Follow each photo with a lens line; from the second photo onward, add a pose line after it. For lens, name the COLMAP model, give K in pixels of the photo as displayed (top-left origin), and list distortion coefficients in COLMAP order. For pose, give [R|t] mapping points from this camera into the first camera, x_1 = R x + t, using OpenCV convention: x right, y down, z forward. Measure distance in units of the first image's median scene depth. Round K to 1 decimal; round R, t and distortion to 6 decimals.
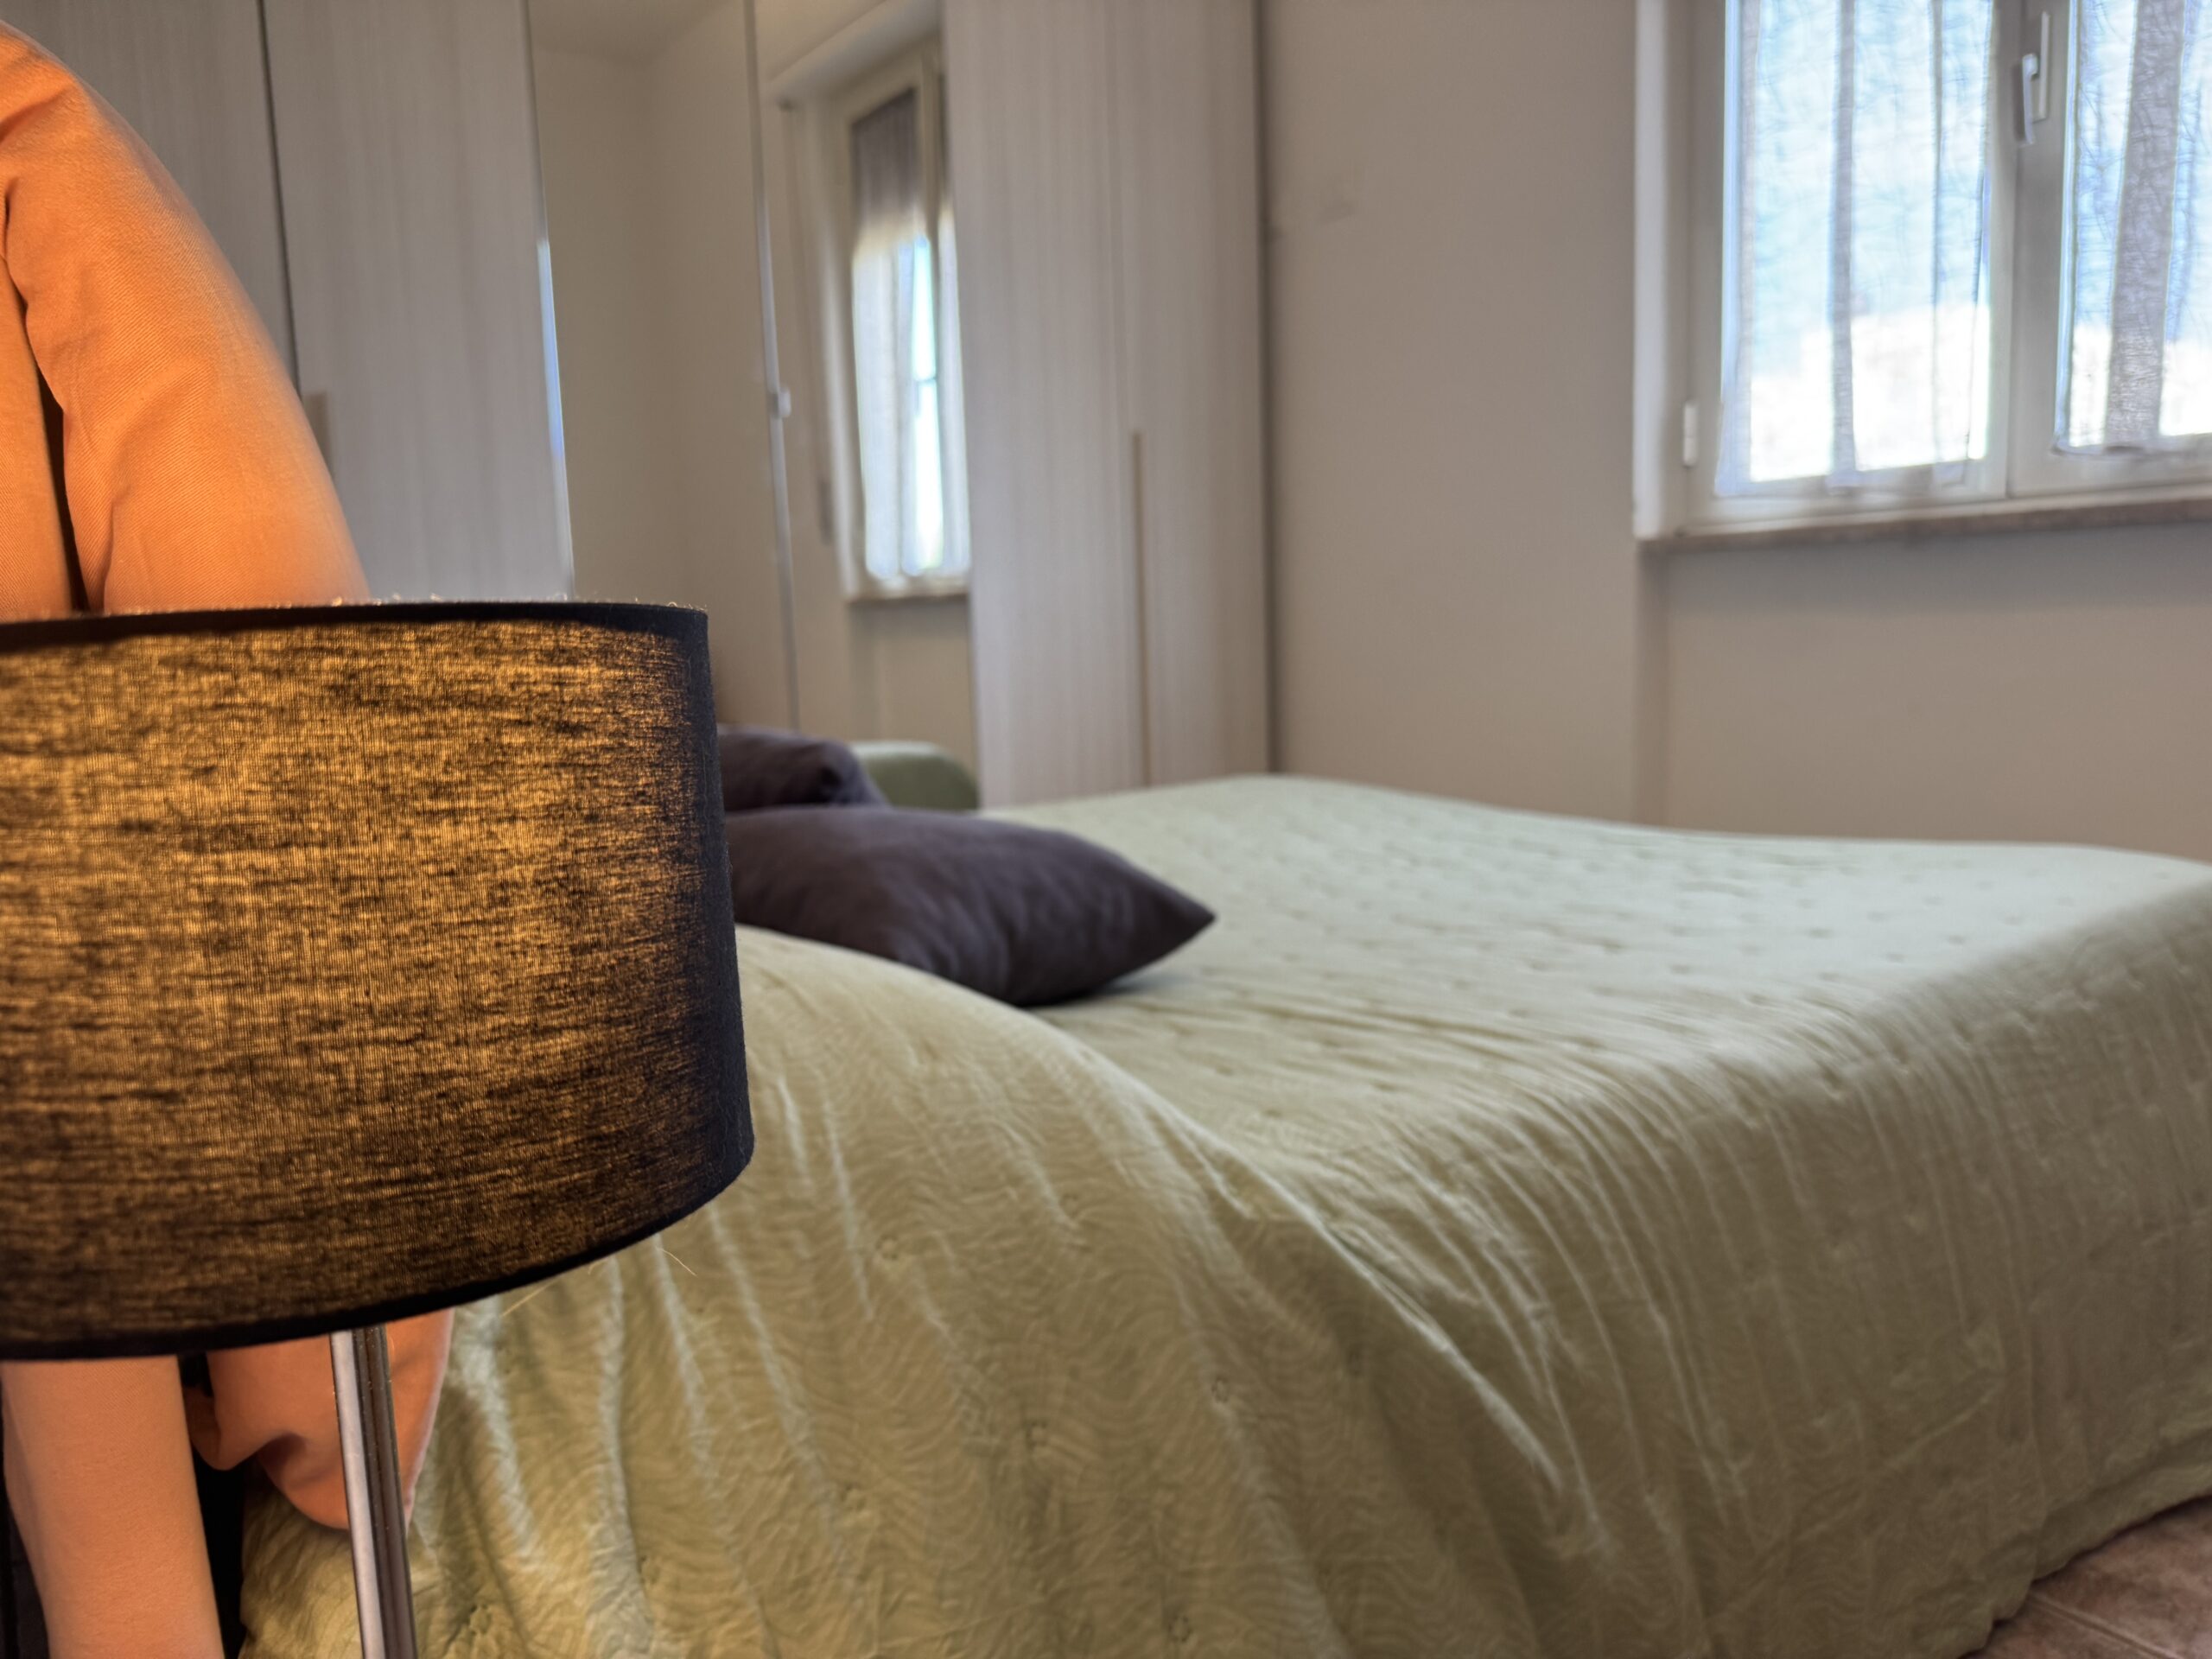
lens RADIAL K [[1574.7, 0, 1101.6], [0, 1574.7, 836.6], [0, 0, 1]] dist [0.065599, -0.121157]
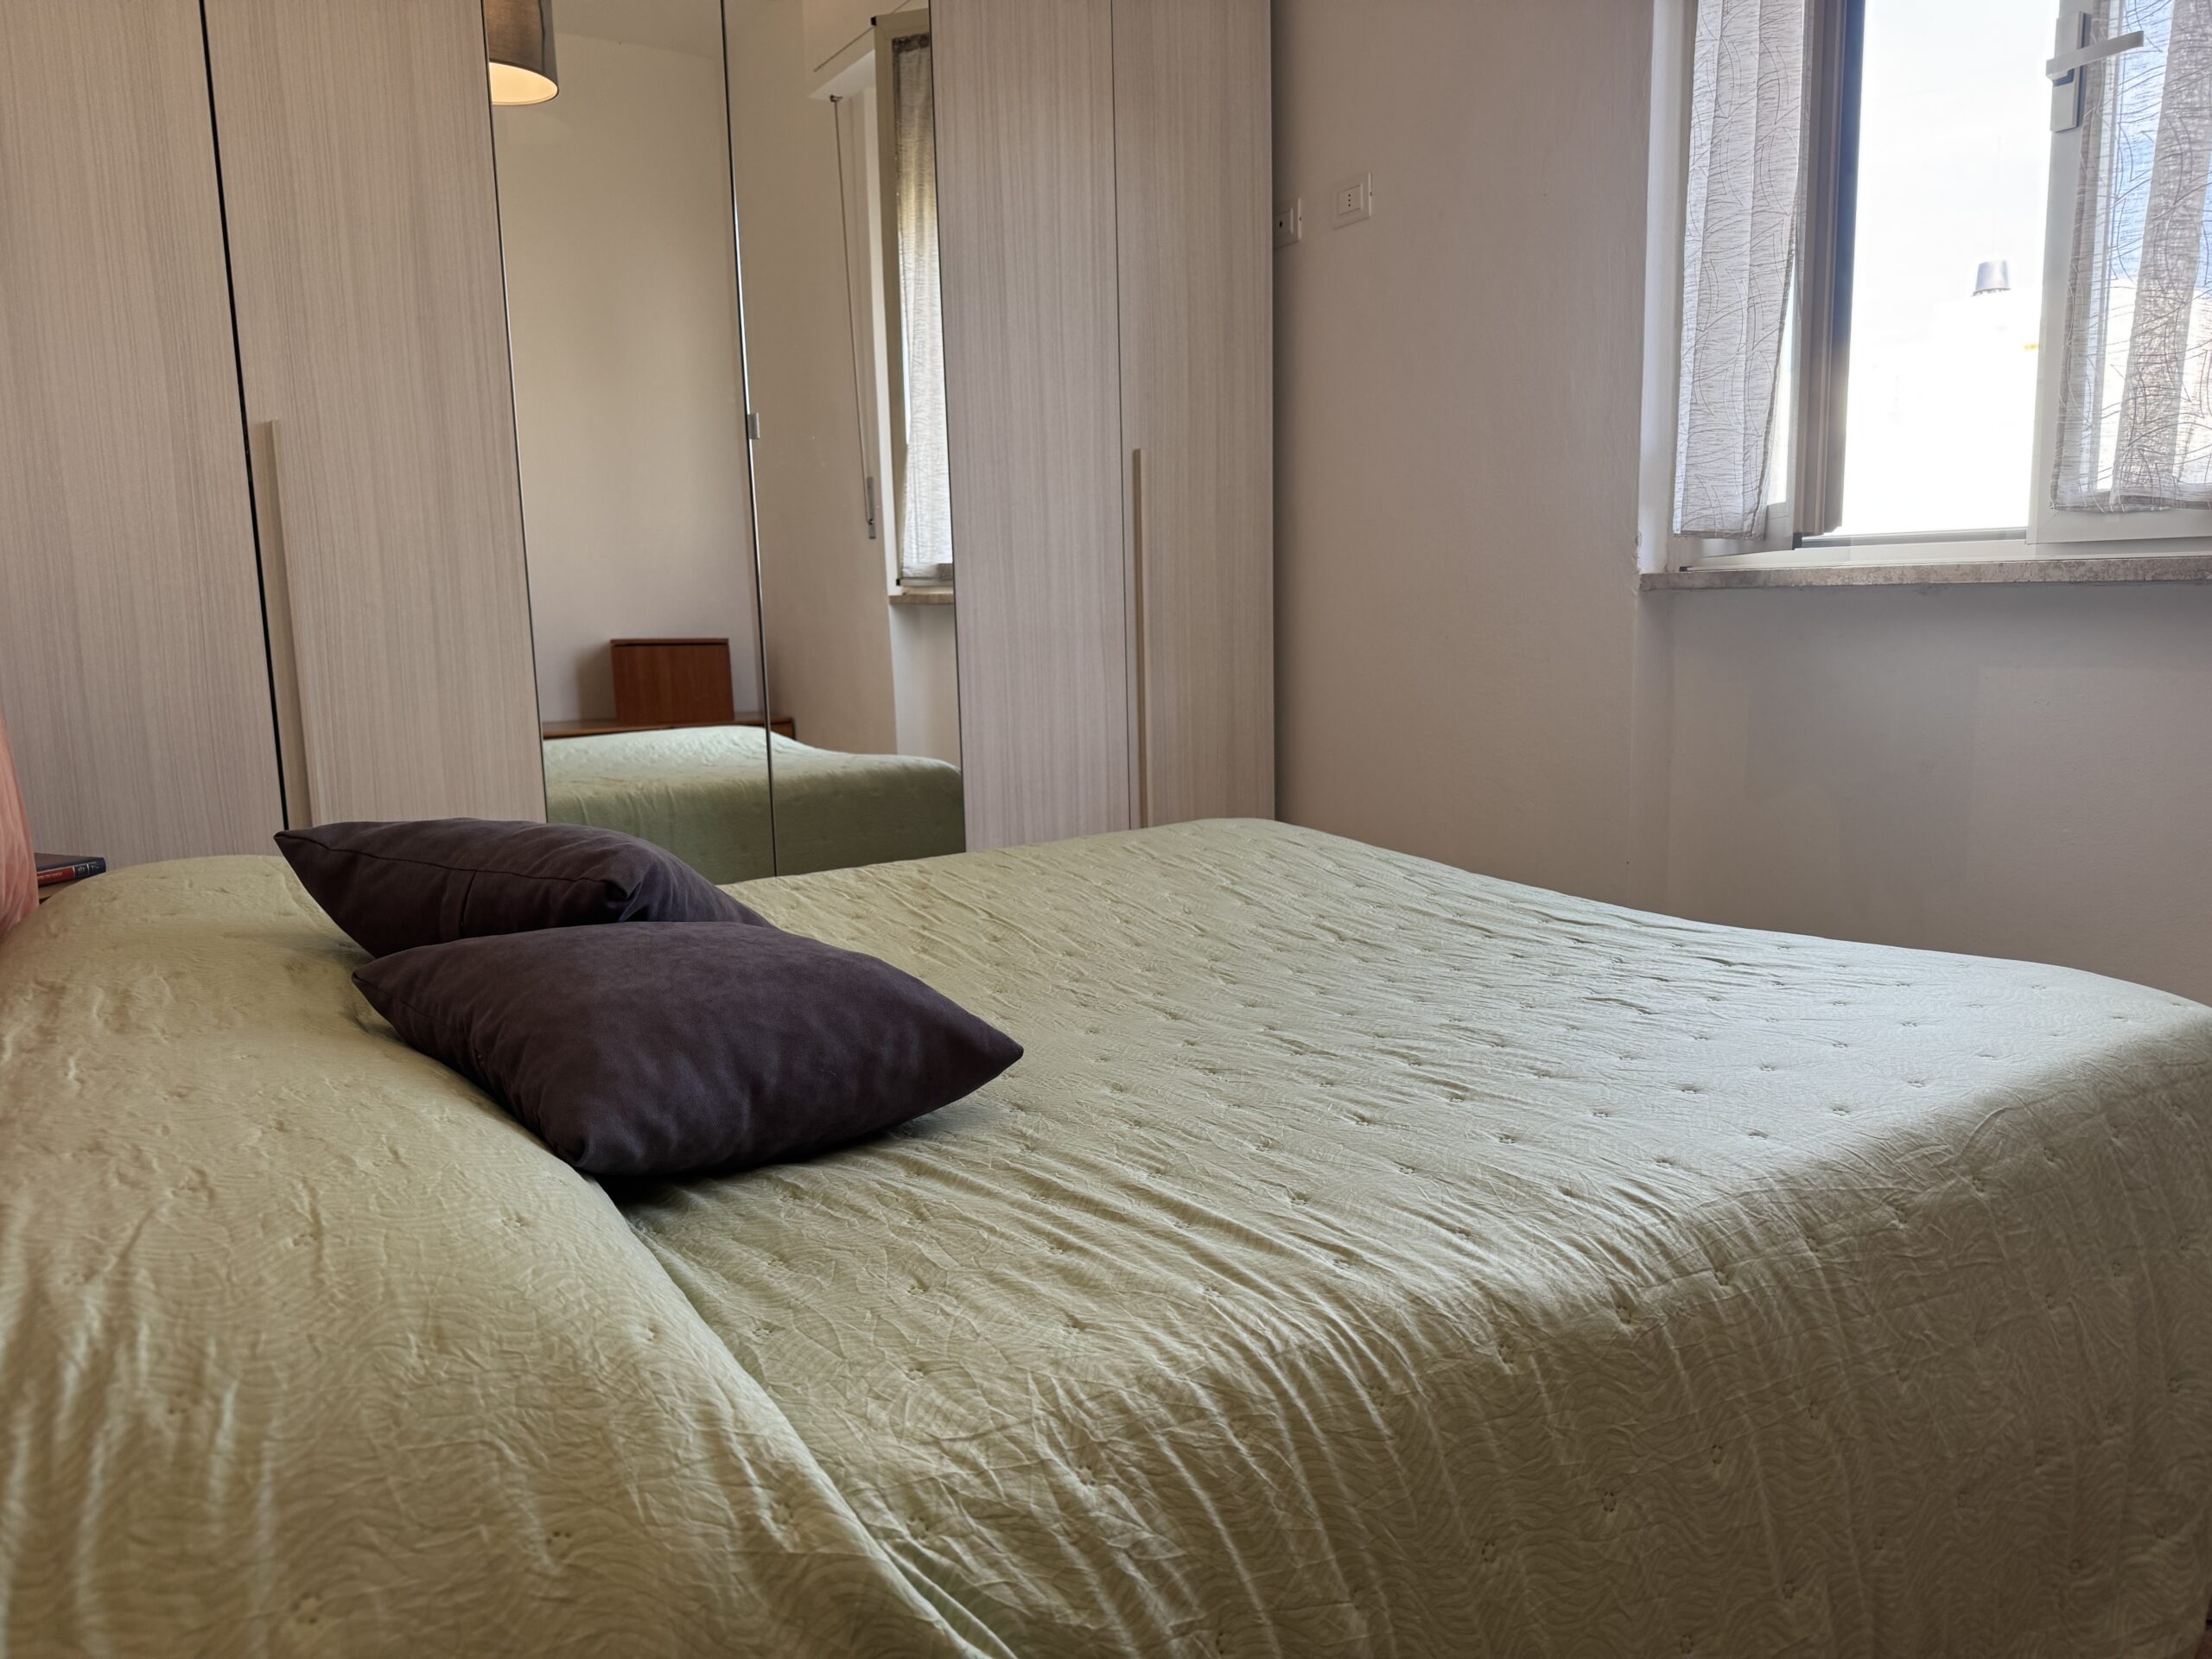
lens RADIAL K [[1548.6, 0, 1106.0], [0, 1548.6, 829.5], [0, 0, 1]] dist [0.098261, -0.158406]
pose [[0.997484, 0.019146, -0.068253, 0.292608], [-0.017834, 0.999645, 0.019780, -0.159077], [0.068607, -0.018513, 0.997472, 0.152896]]
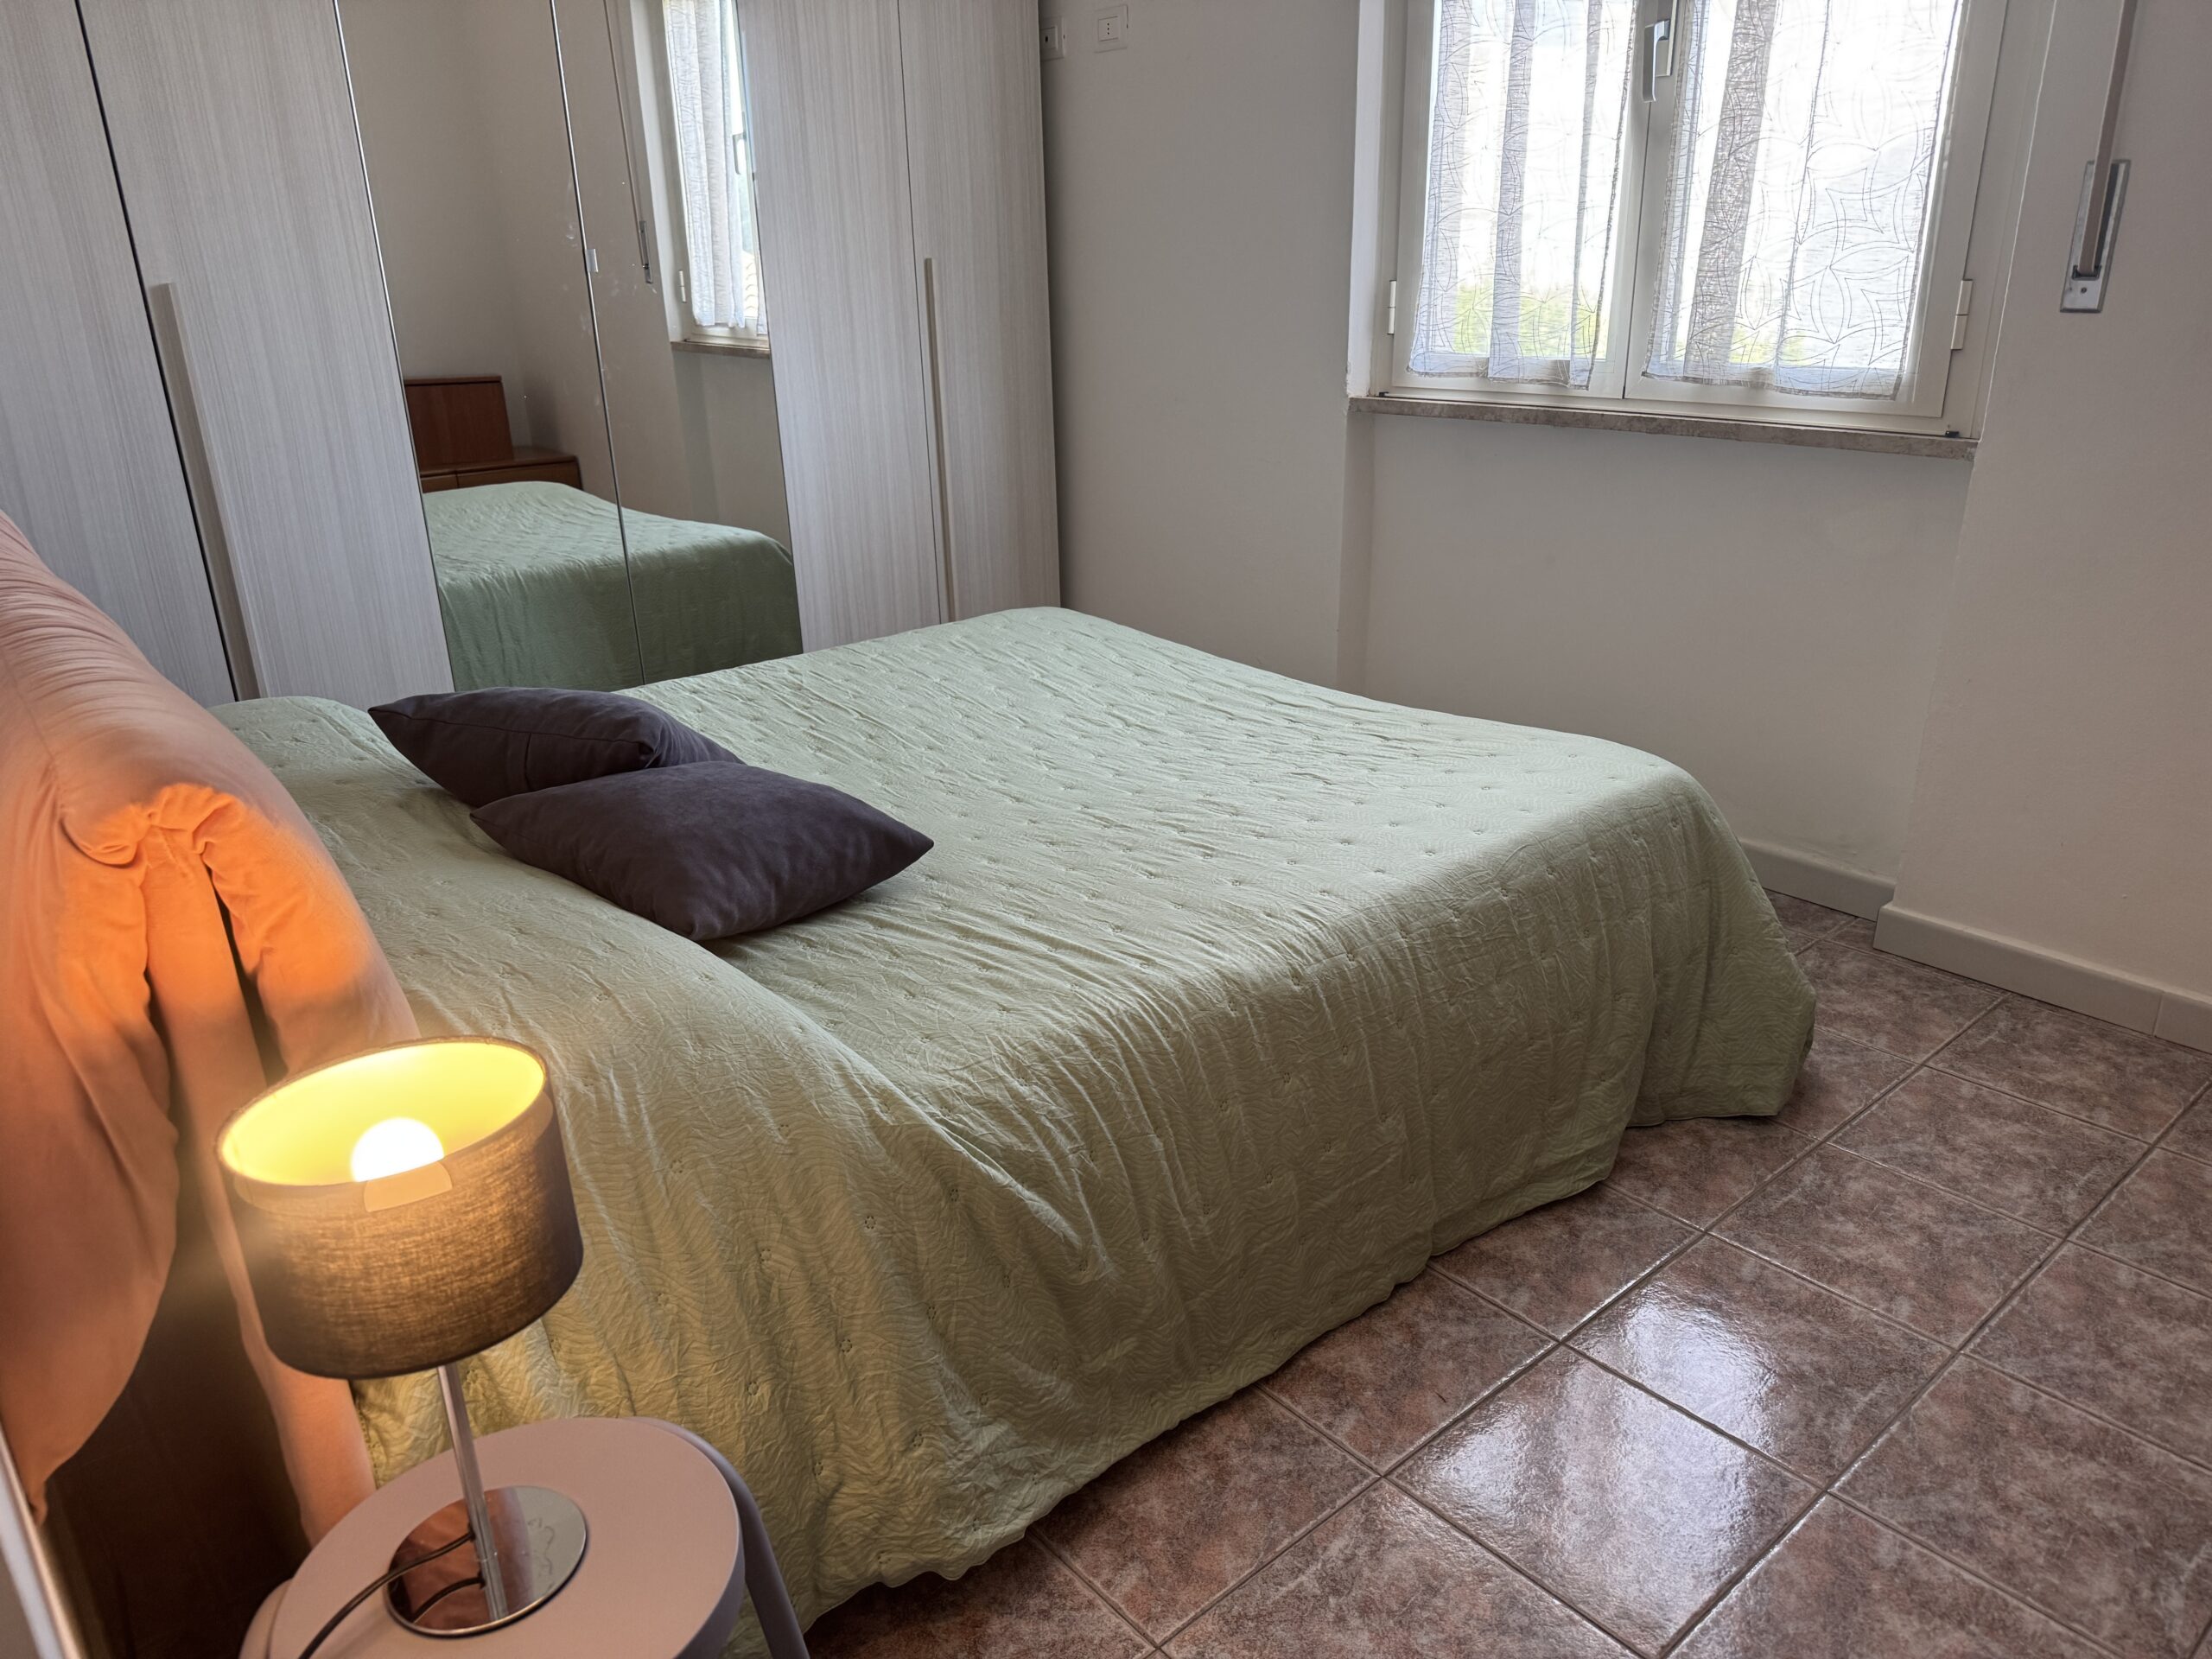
lens RADIAL K [[1534.0, 0, 1111.2], [0, 1534.0, 841.6], [0, 0, 1]] dist [0.202296, -0.428531]
pose [[0.995984, -0.021819, 0.086838, 0.181111], [0.001592, 0.974017, 0.226470, -0.429500], [-0.089523, -0.225422, 0.970140, -0.596099]]
